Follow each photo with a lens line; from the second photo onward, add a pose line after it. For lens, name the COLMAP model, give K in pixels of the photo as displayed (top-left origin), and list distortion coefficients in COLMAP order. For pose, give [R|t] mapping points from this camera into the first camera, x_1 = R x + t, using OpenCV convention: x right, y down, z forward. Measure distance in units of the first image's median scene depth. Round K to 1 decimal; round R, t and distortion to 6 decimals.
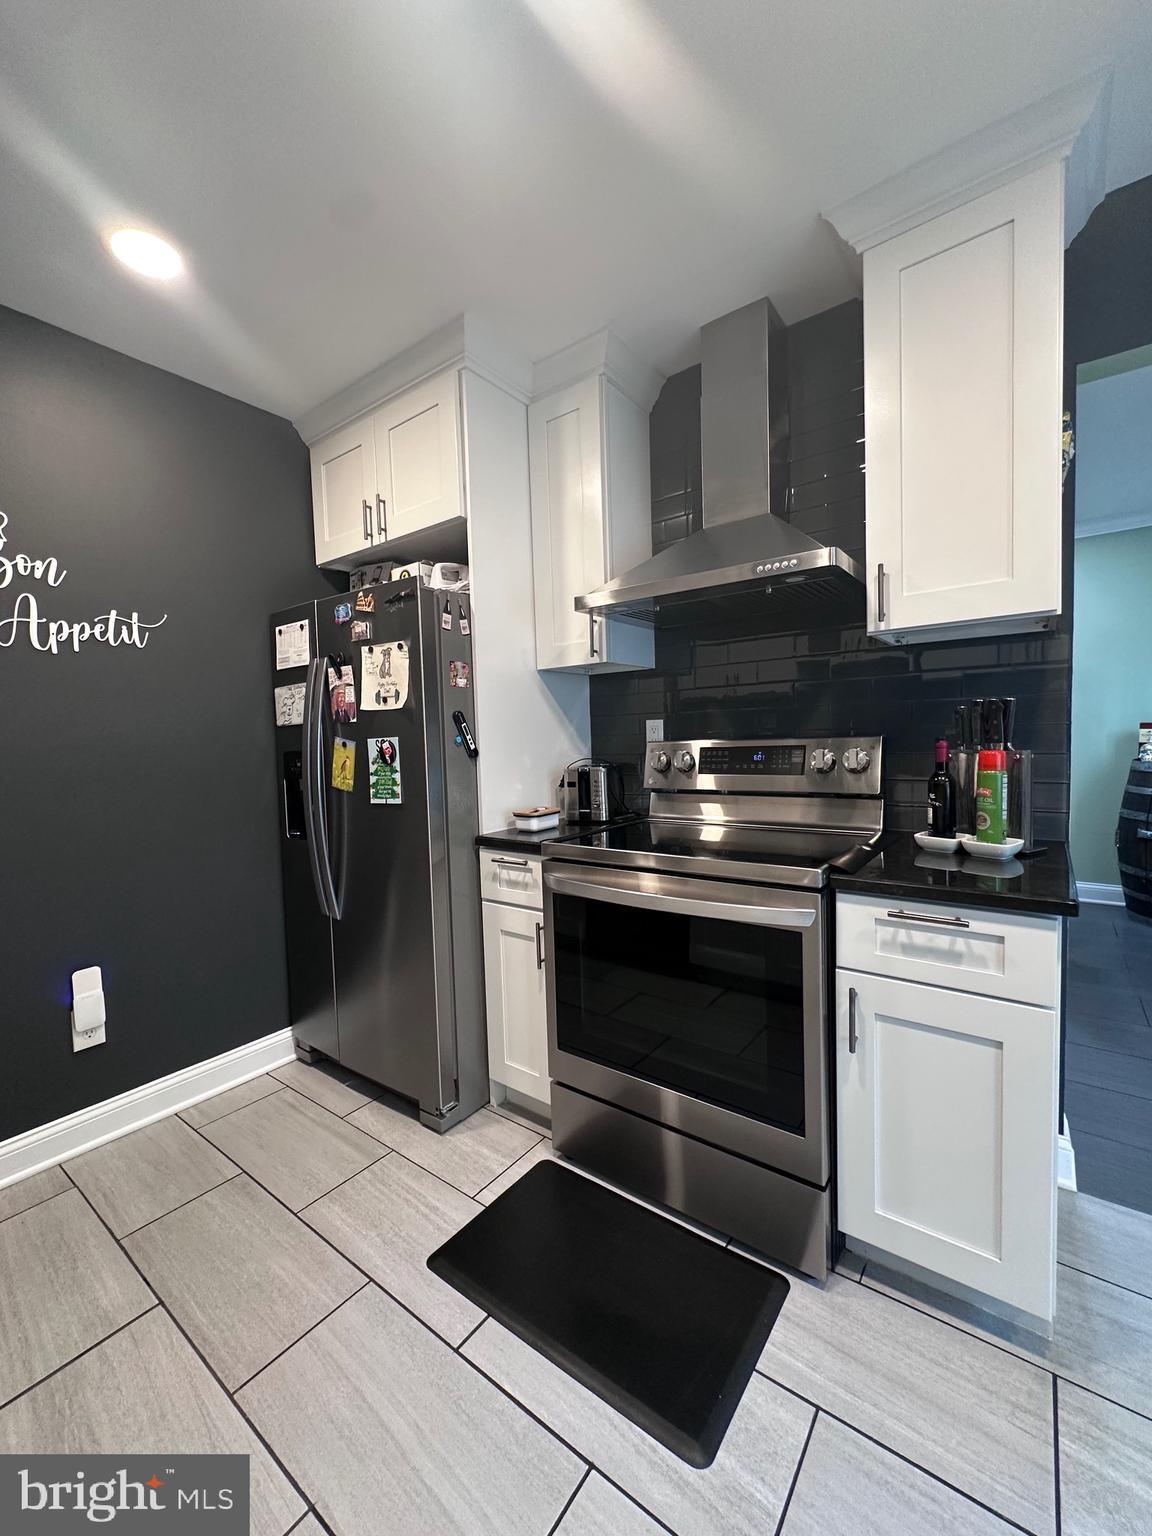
lens RADIAL K [[616.9, 0, 576.0], [0, 616.9, 768.0], [0, 0, 1]] dist [-0.001030, 0.000263]
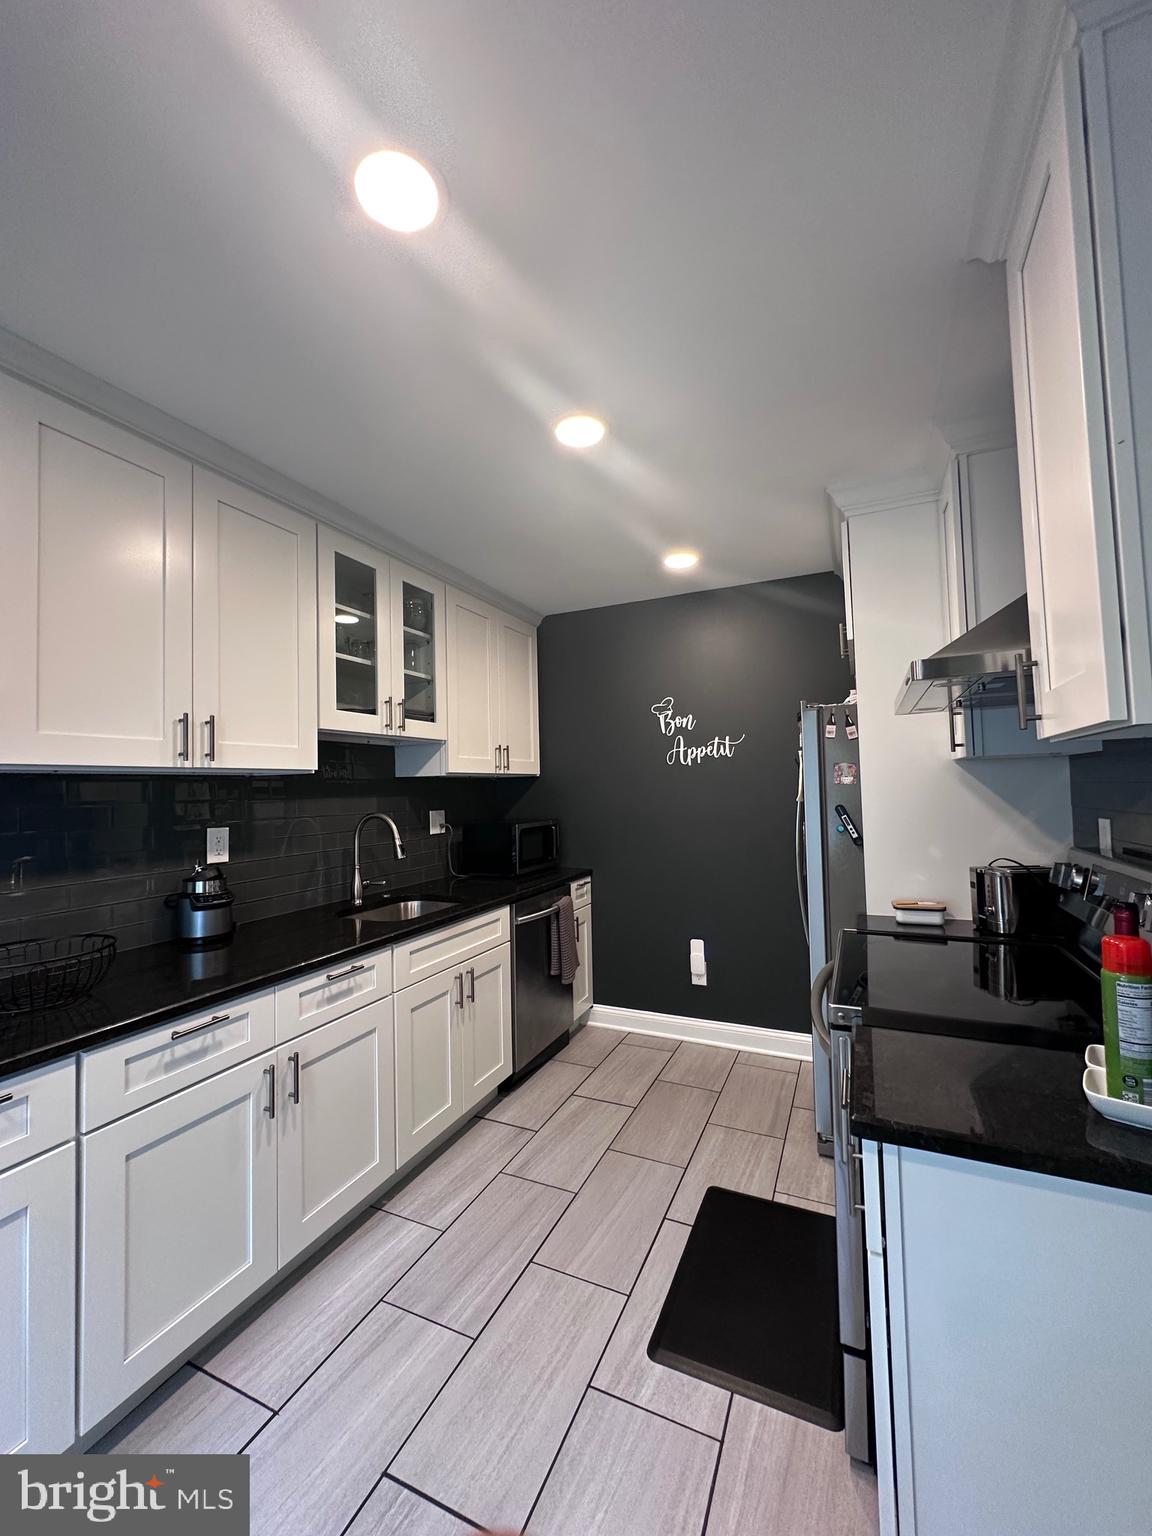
lens RADIAL K [[617.8, 0, 576.0], [0, 617.8, 768.0], [0, 0, 1]] dist [-0.004206, 0.000663]
pose [[0.211693, -0.010518, -0.977280, 0.863308], [-0.035647, 0.999194, -0.018476, -0.122940], [0.976686, 0.038748, 0.211147, 0.249387]]
